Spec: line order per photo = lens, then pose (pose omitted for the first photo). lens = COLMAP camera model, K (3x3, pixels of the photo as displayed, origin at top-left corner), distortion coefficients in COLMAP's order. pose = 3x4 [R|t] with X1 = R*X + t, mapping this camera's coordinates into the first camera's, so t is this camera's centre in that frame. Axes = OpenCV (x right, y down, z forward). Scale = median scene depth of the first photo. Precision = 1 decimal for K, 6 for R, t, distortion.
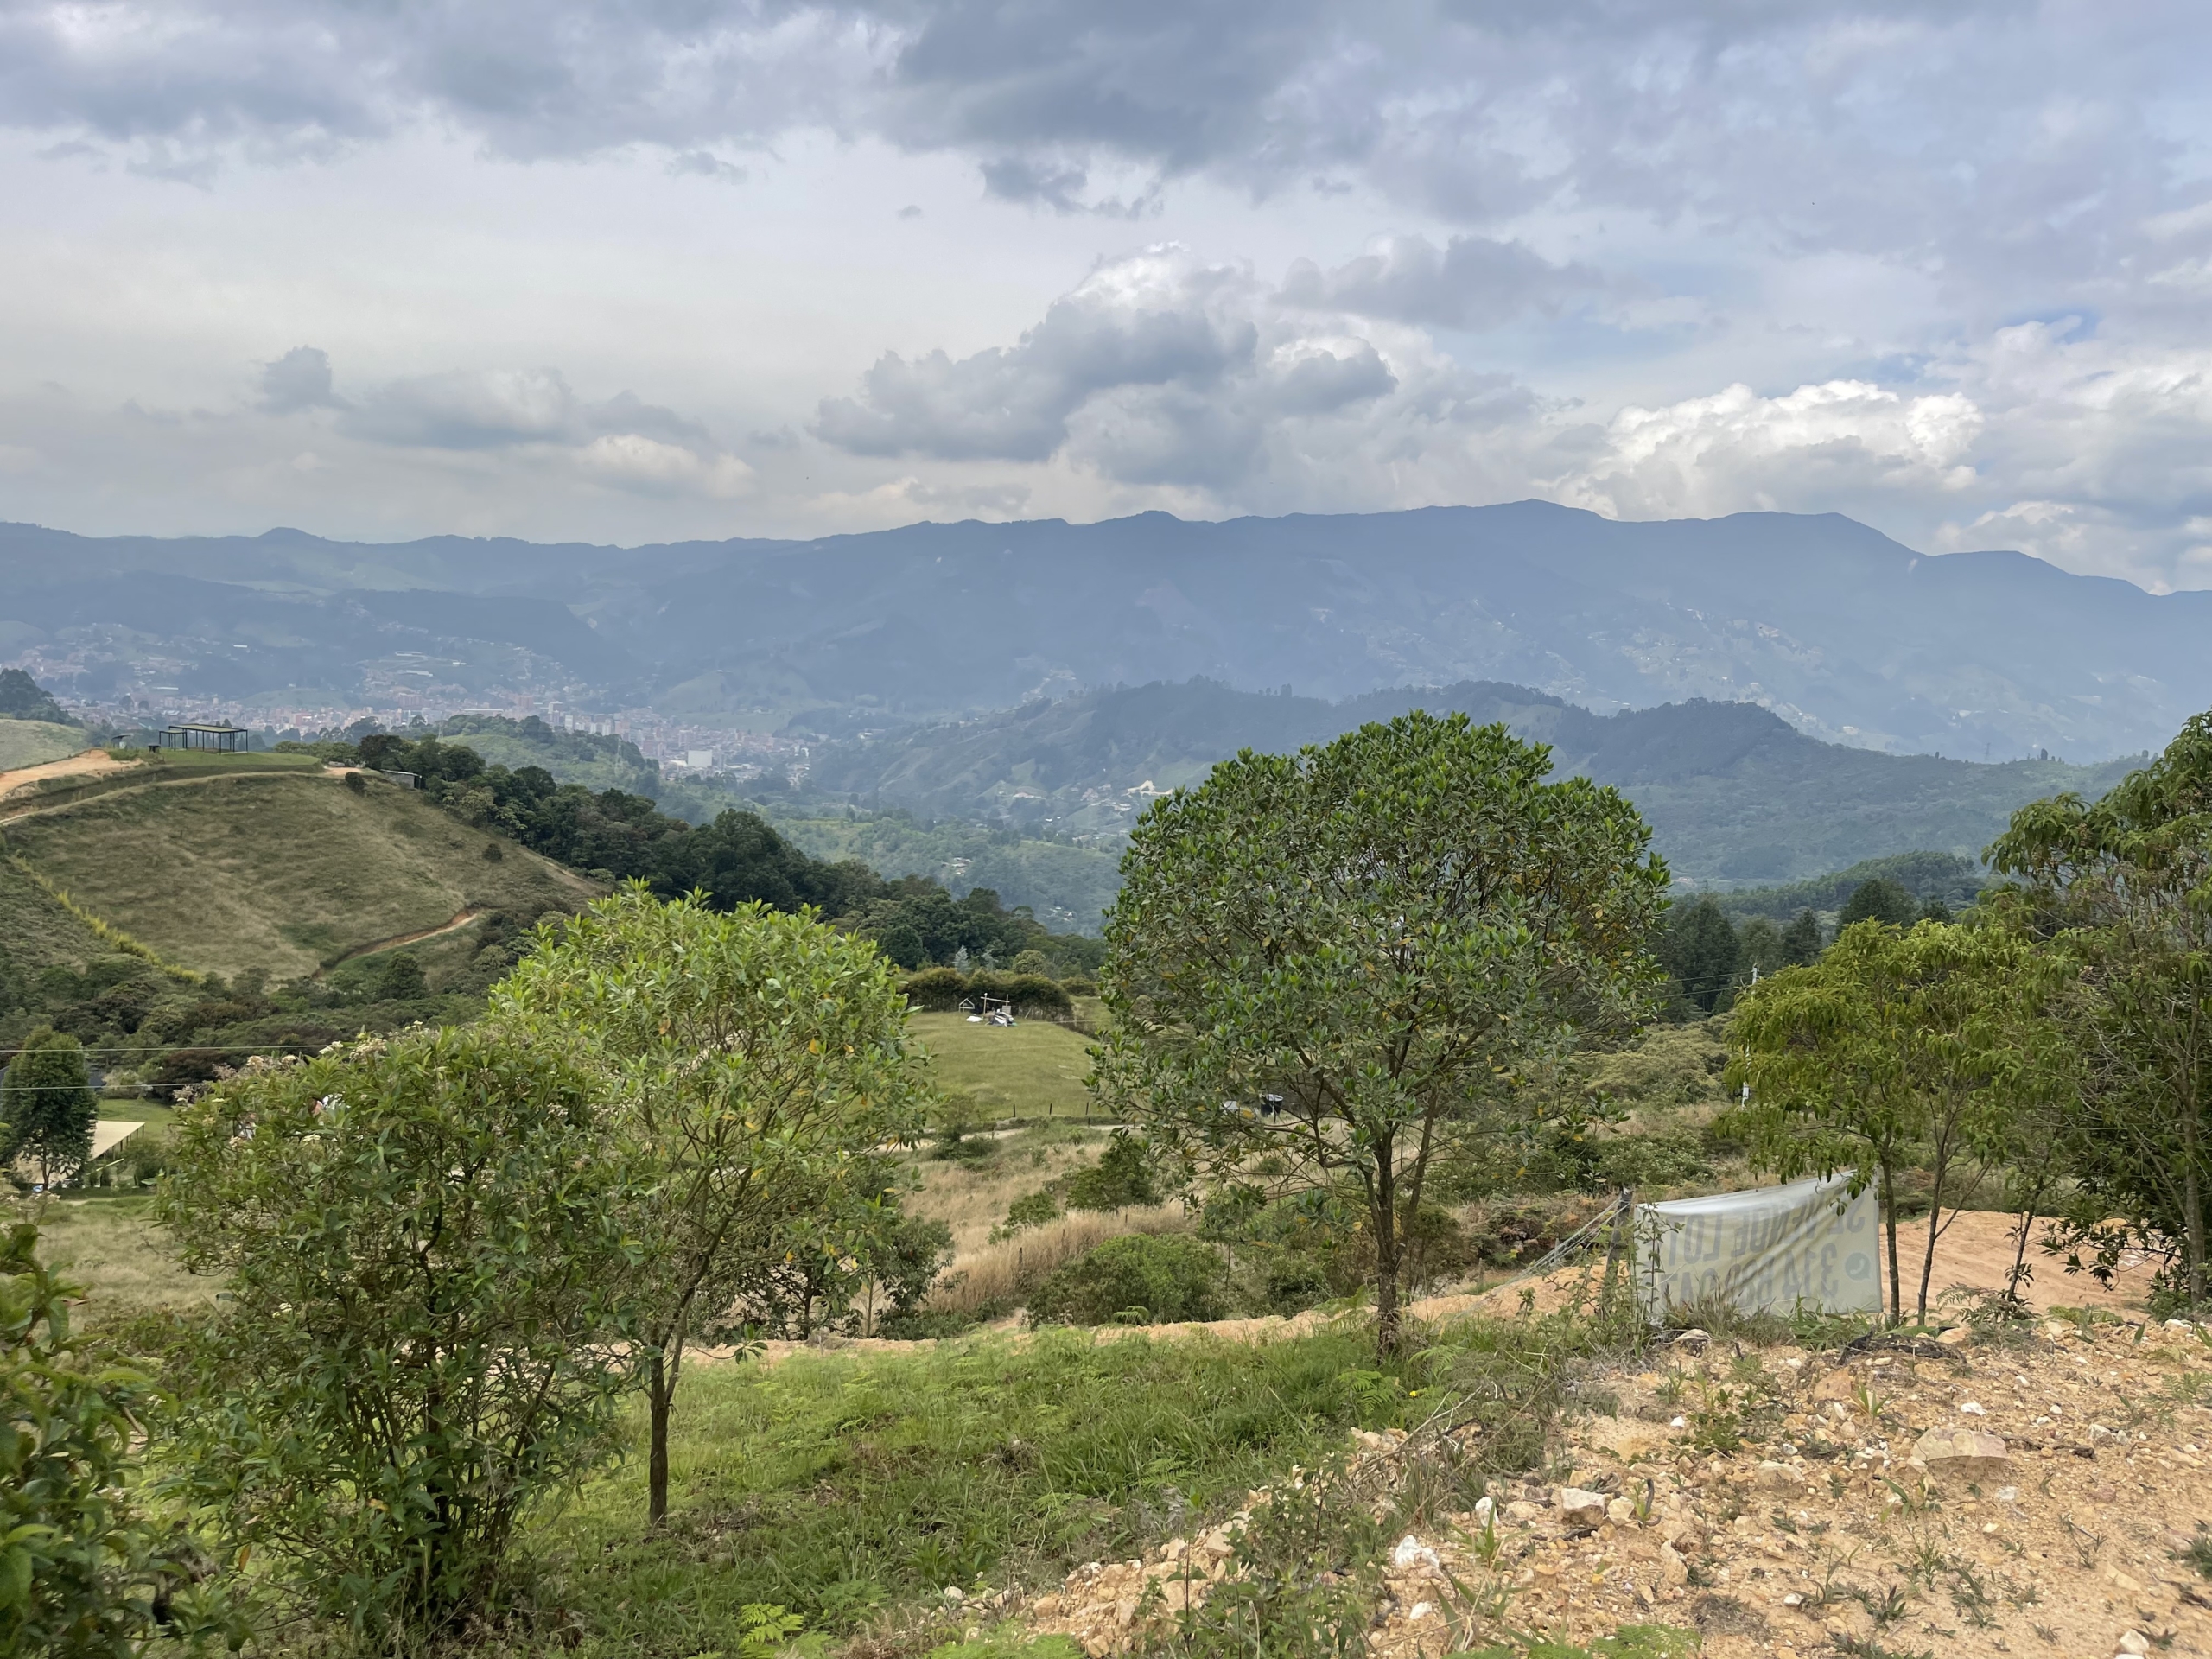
lens RADIAL K [[1692.8, 0, 1152.7], [0, 1692.8, 855.1], [0, 0, 1]] dist [0.068817, -0.081041]
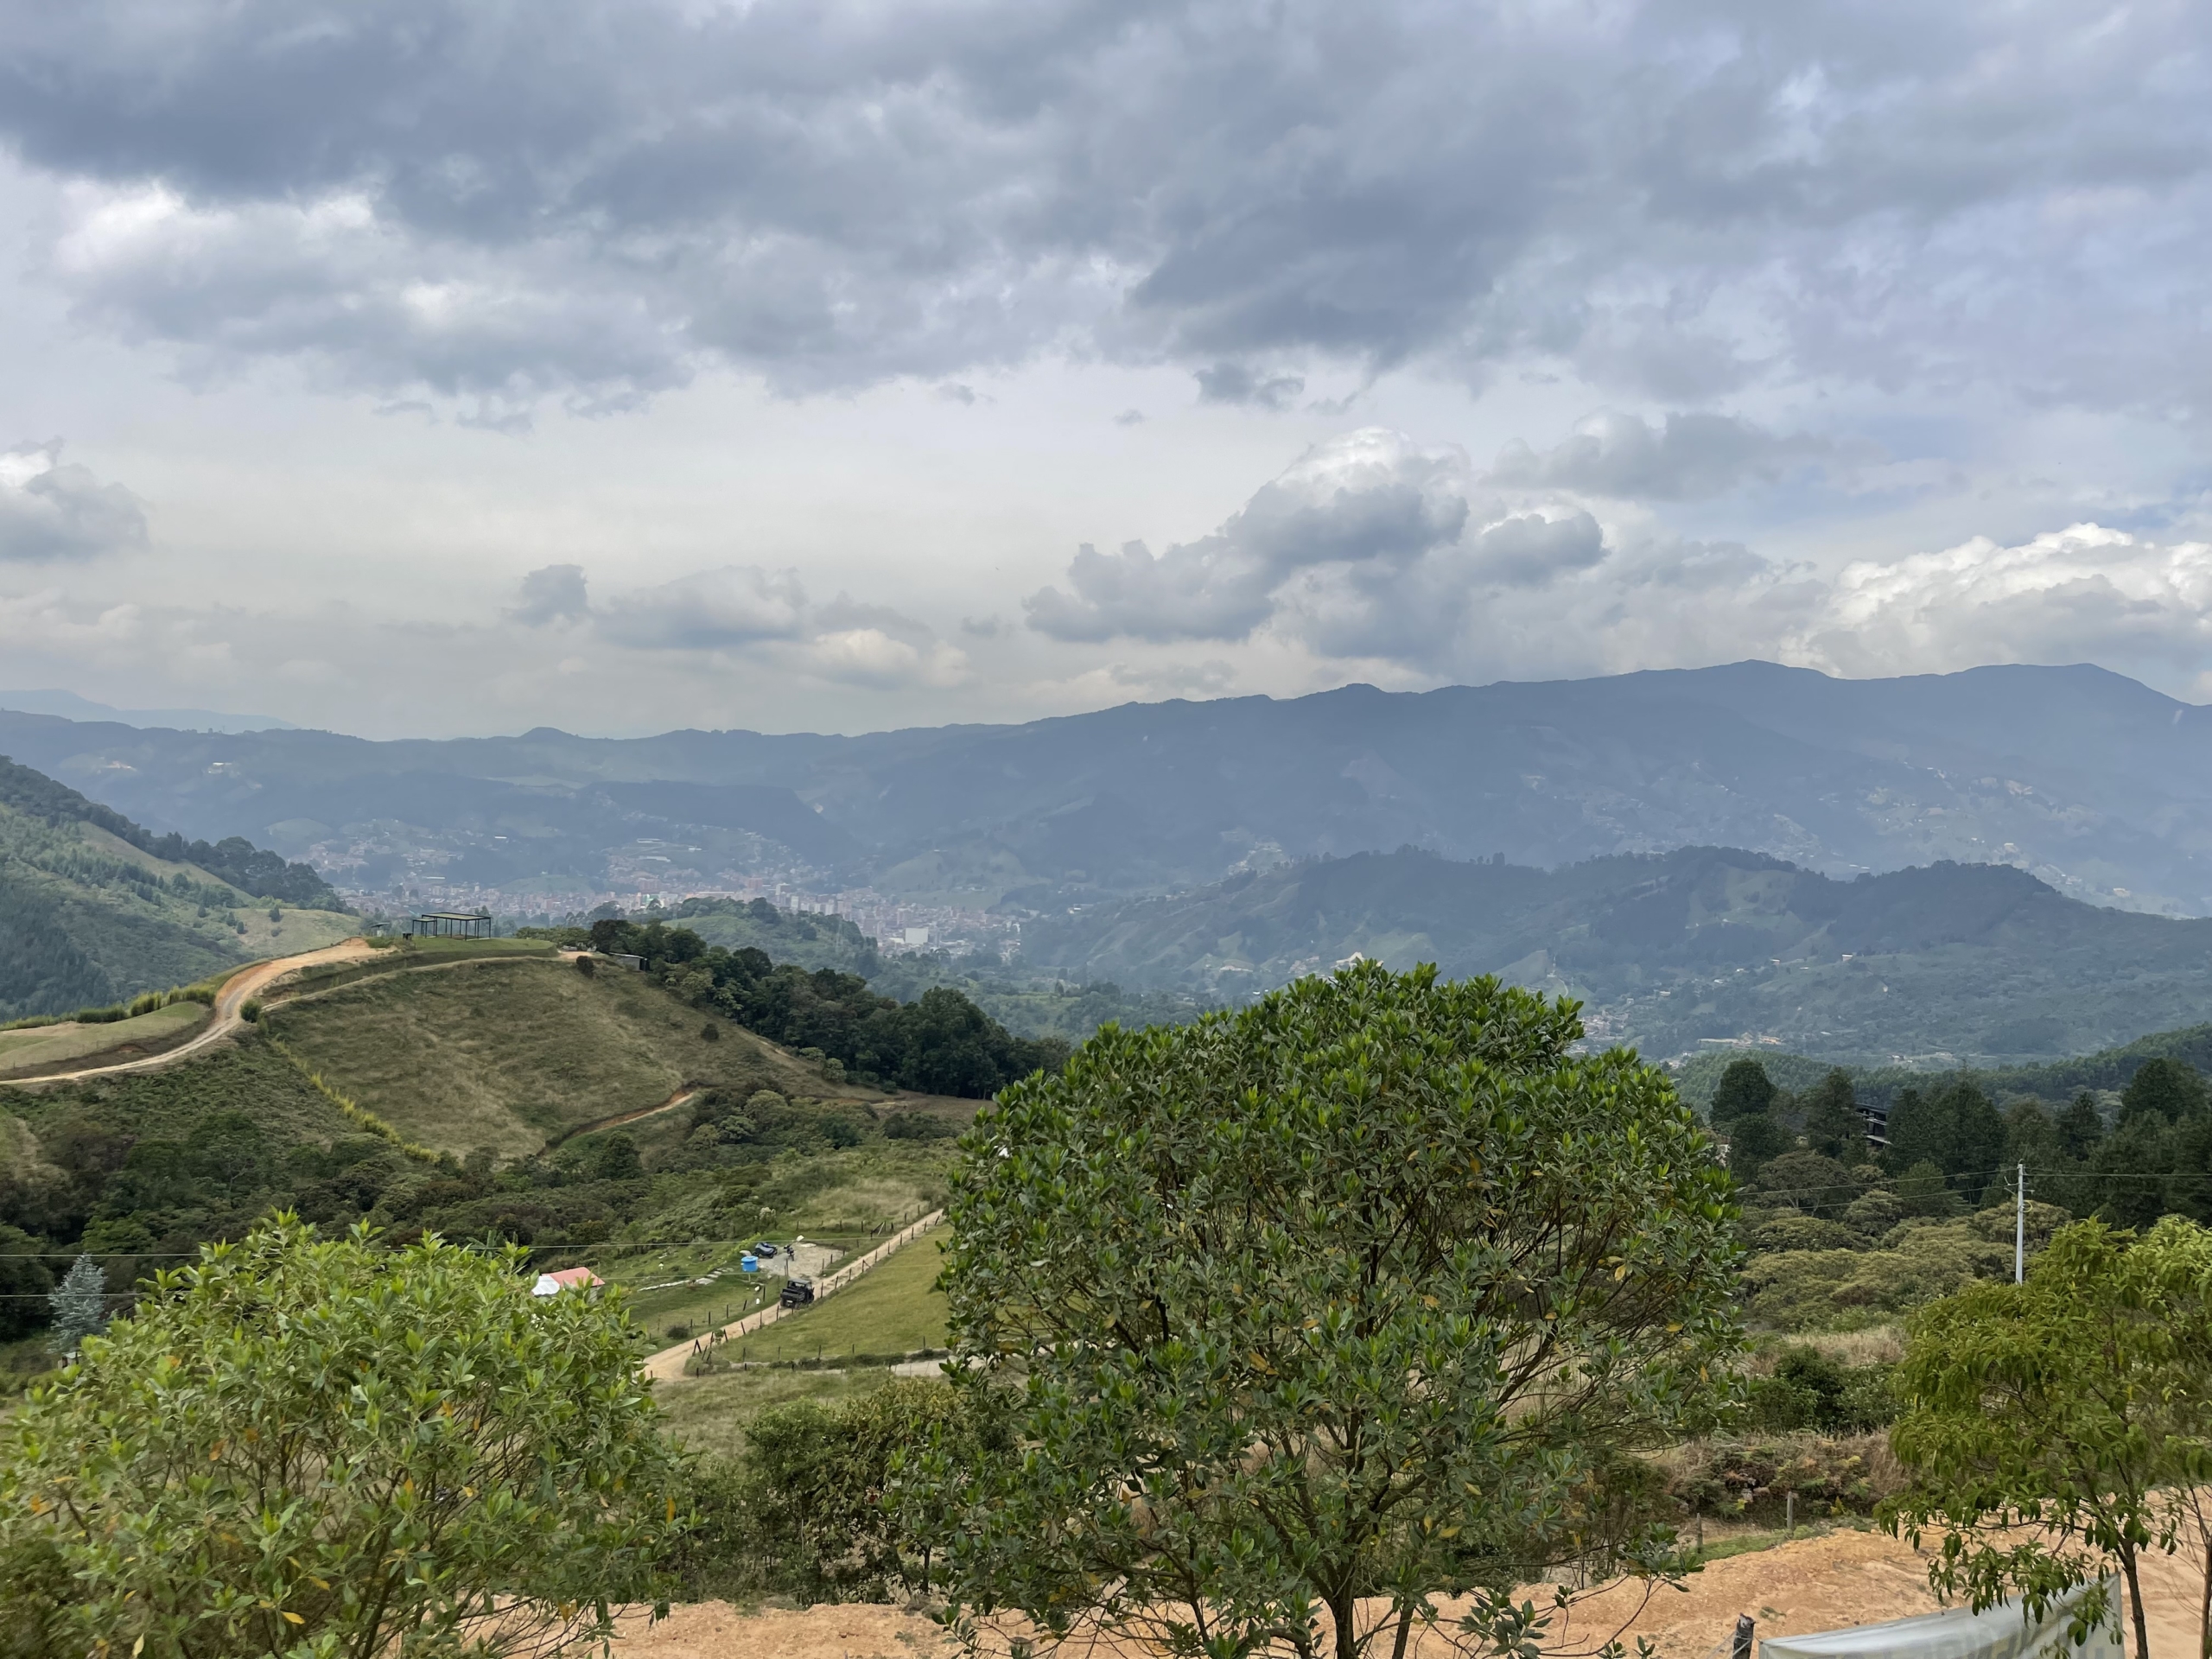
lens RADIAL K [[1698.4, 0, 1126.2], [0, 1698.4, 850.6], [0, 0, 1]] dist [0.071430, -0.089599]
pose [[0.990405, -0.018814, -0.136910, 0.004813], [0.004460, 0.994525, -0.104403, -0.001752], [0.138125, 0.102791, 0.985066, 0.009378]]
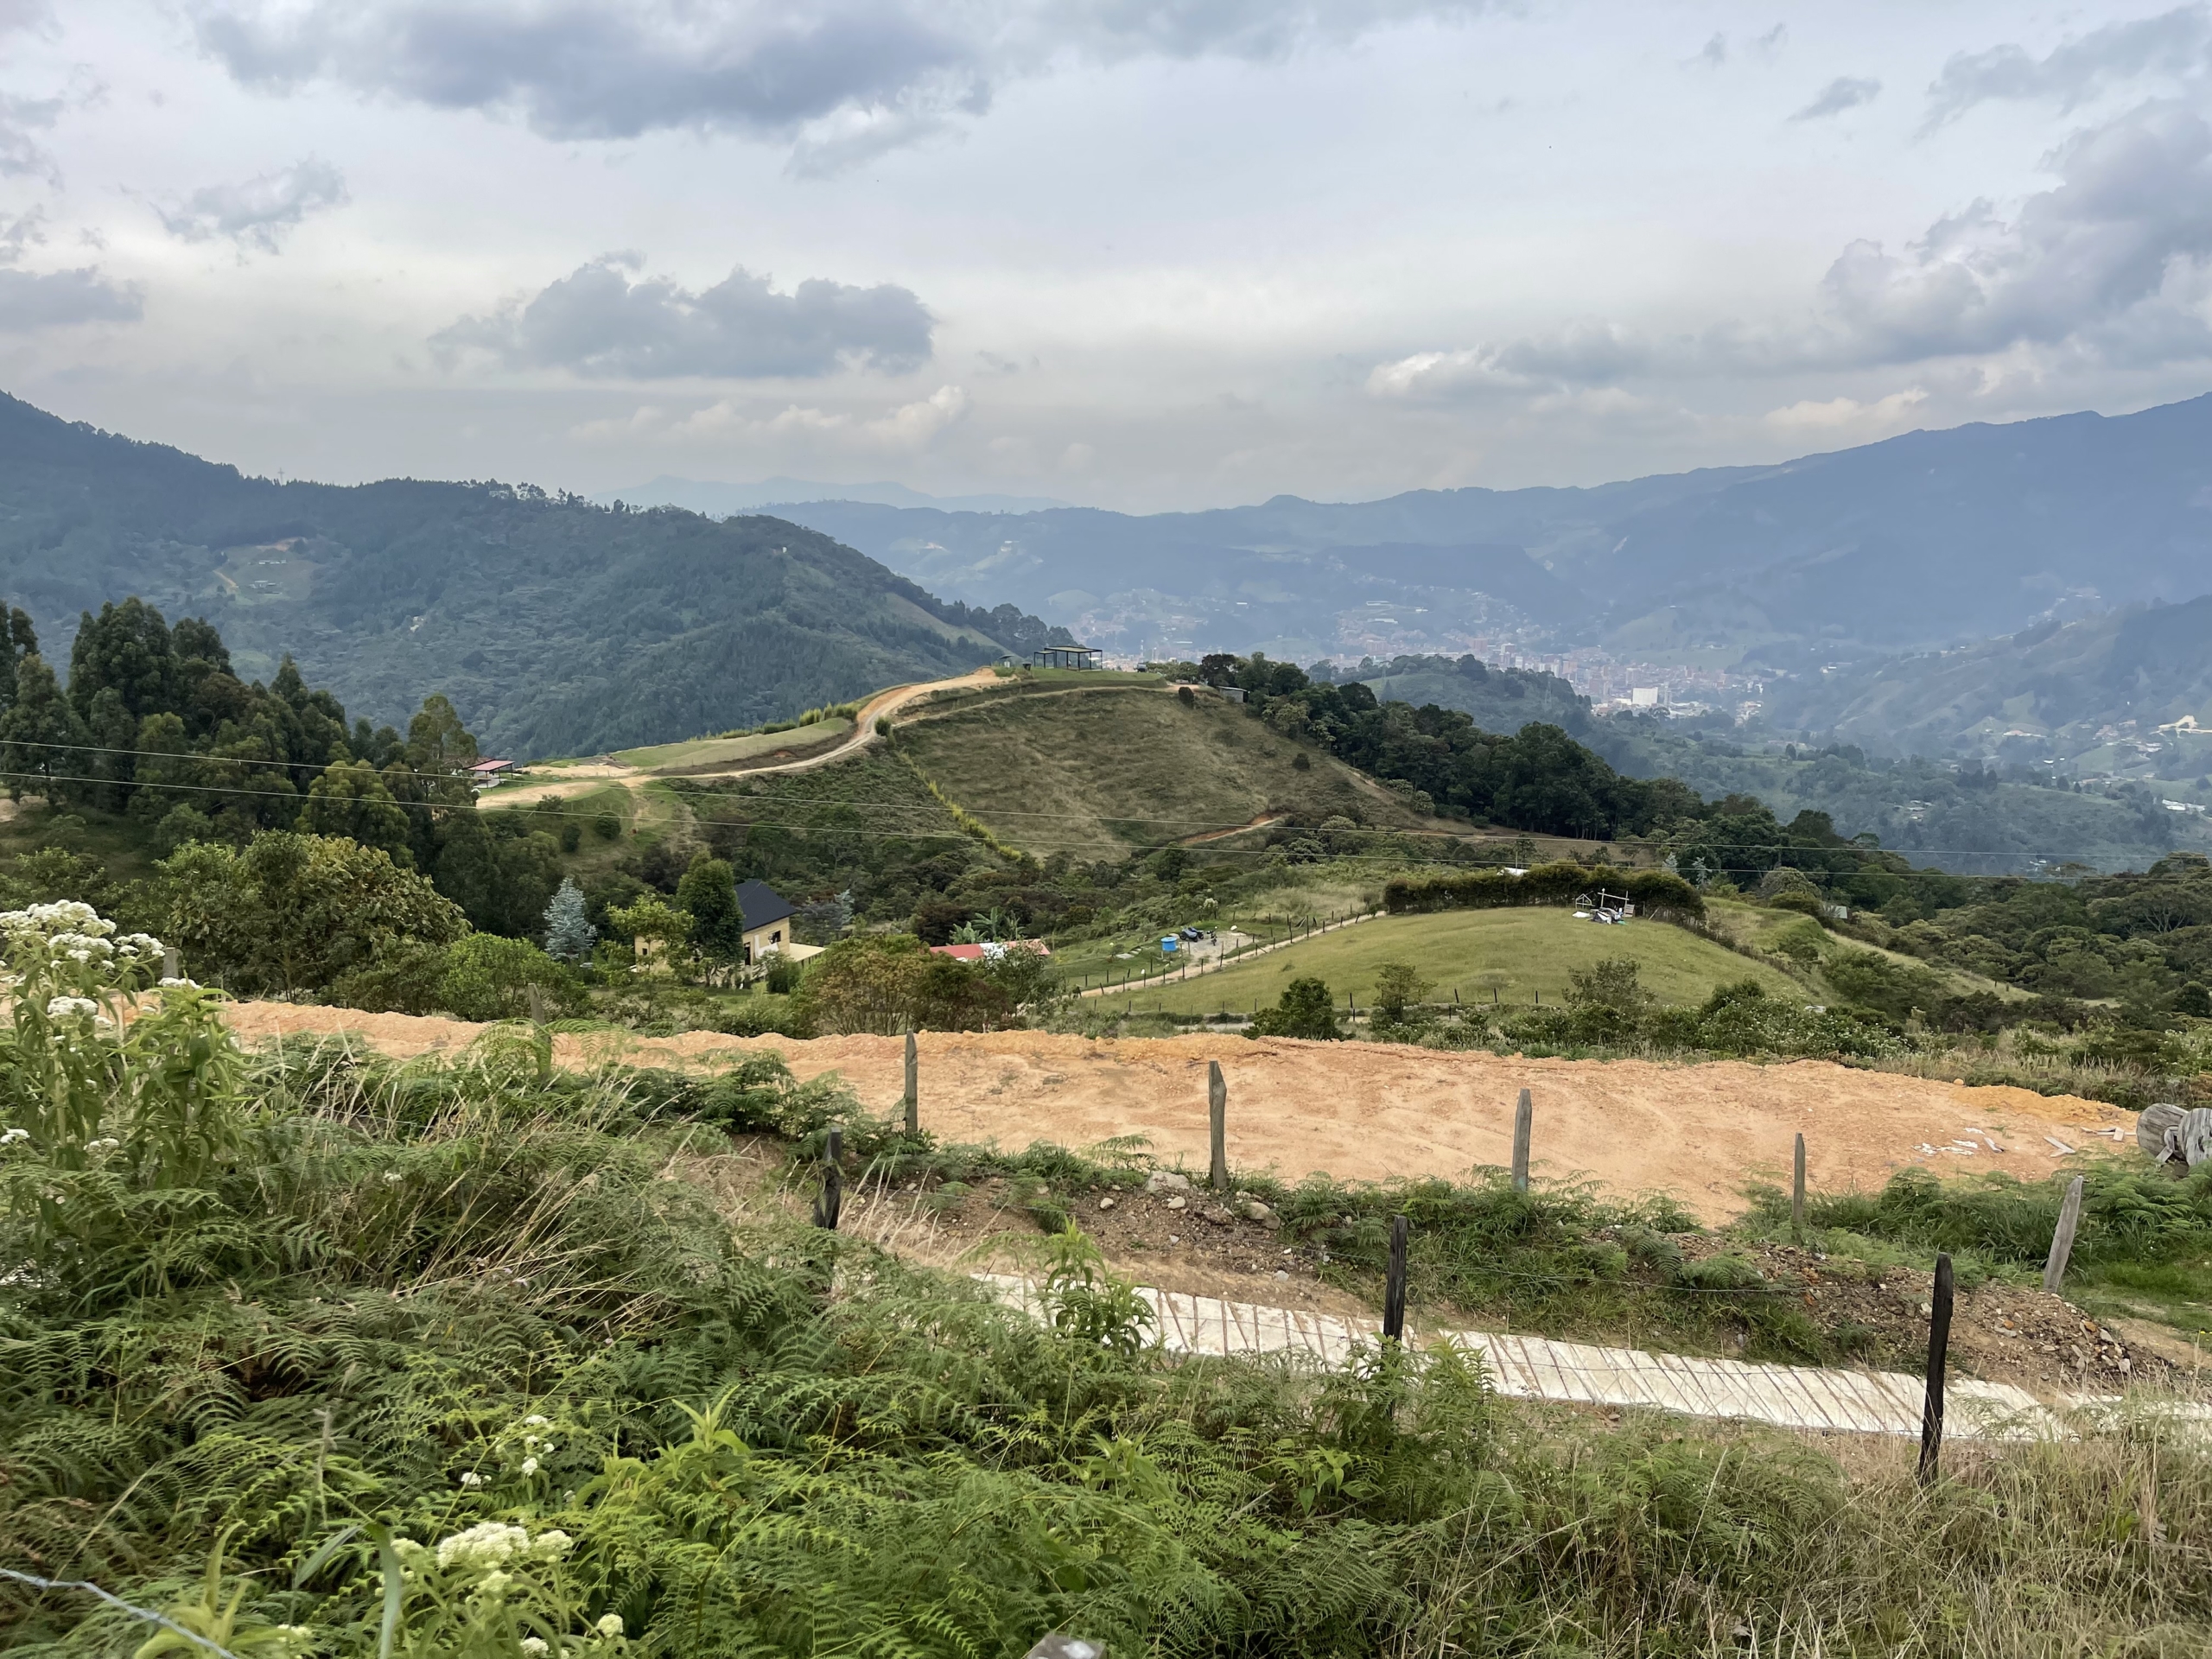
lens RADIAL K [[1698.4, 0, 1126.2], [0, 1698.4, 850.6], [0, 0, 1]] dist [0.071430, -0.089599]
pose [[0.843803, 0.038090, -0.535300, 0.087825], [-0.021914, 0.999092, 0.036548, 0.017410], [0.536206, -0.019109, 0.843871, 0.051745]]
